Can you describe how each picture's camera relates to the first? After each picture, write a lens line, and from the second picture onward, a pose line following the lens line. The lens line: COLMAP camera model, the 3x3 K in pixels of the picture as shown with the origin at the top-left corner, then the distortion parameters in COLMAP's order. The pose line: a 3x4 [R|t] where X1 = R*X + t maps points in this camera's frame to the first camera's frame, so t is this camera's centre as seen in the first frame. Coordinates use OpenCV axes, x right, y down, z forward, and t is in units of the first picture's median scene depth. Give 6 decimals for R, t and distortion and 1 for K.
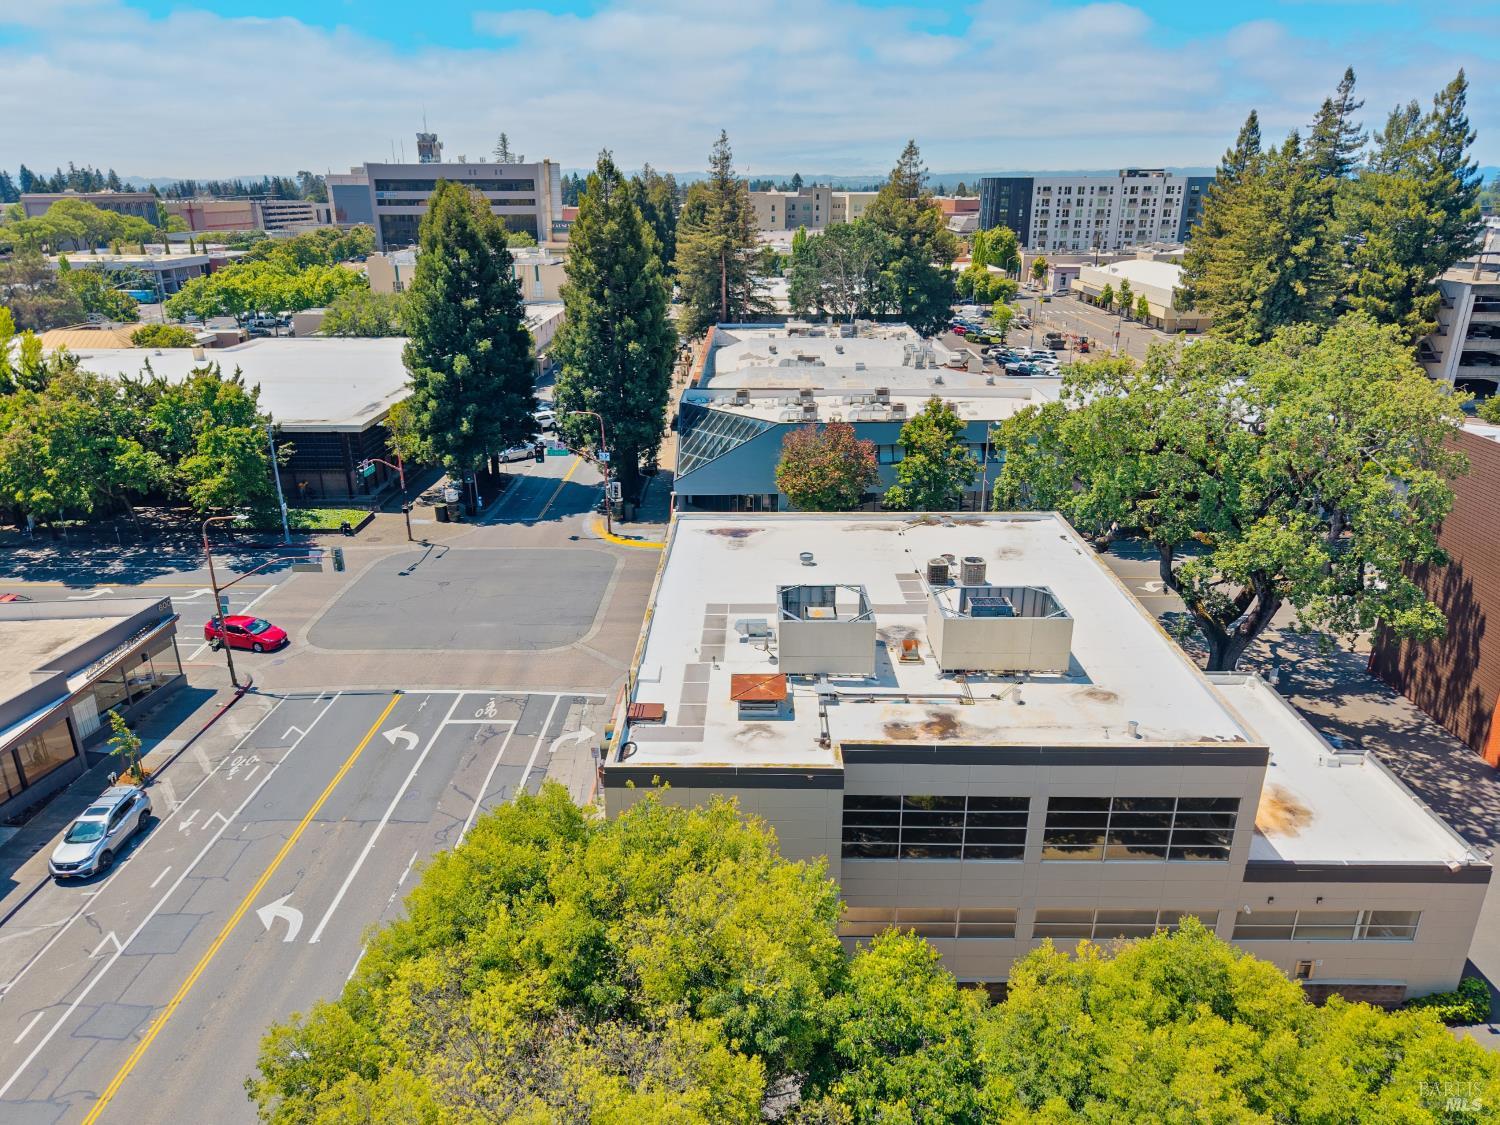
lens RADIAL K [[1007.3, 0, 751.4], [0, 1007.3, 562.2], [0, 0, 1]] dist [0.000410, -0.000362]
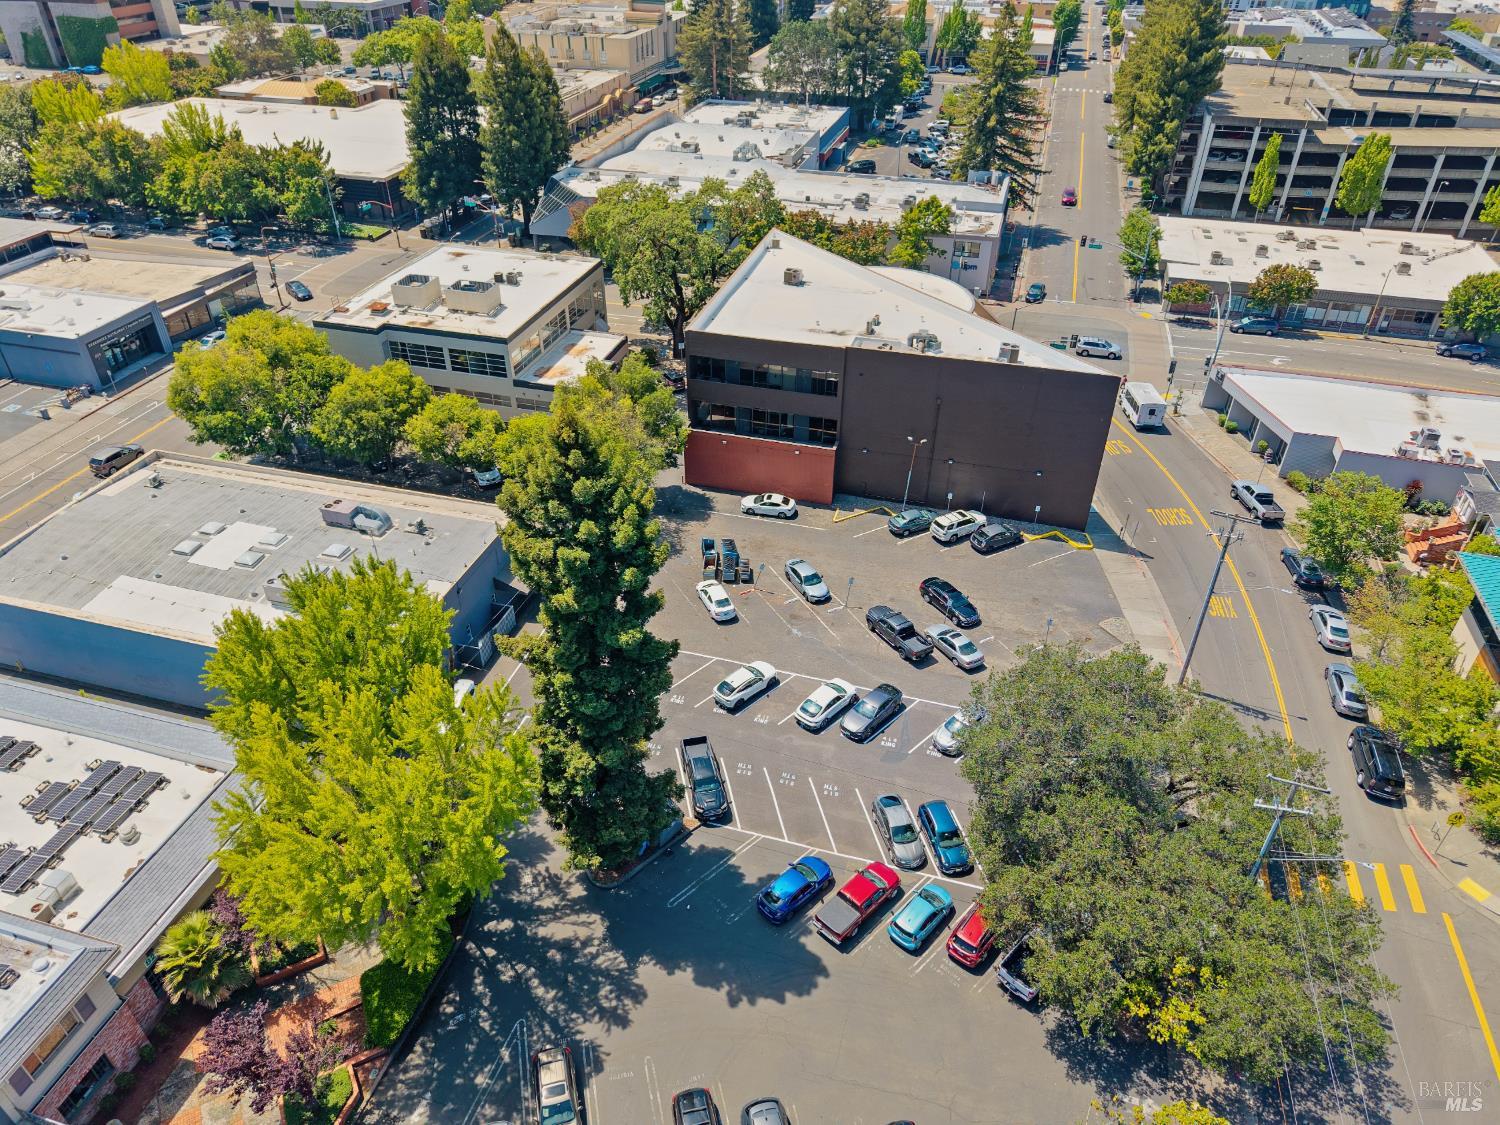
lens RADIAL K [[1007.3, 0, 747.6], [0, 1007.3, 564.7], [0, 0, 1]] dist [0.000410, -0.000362]
pose [[0.964146, 0.157558, -0.213535, 0.773913], [-0.097770, 0.958966, 0.266130, -0.016999], [0.246704, -0.235711, 0.939988, -0.730649]]
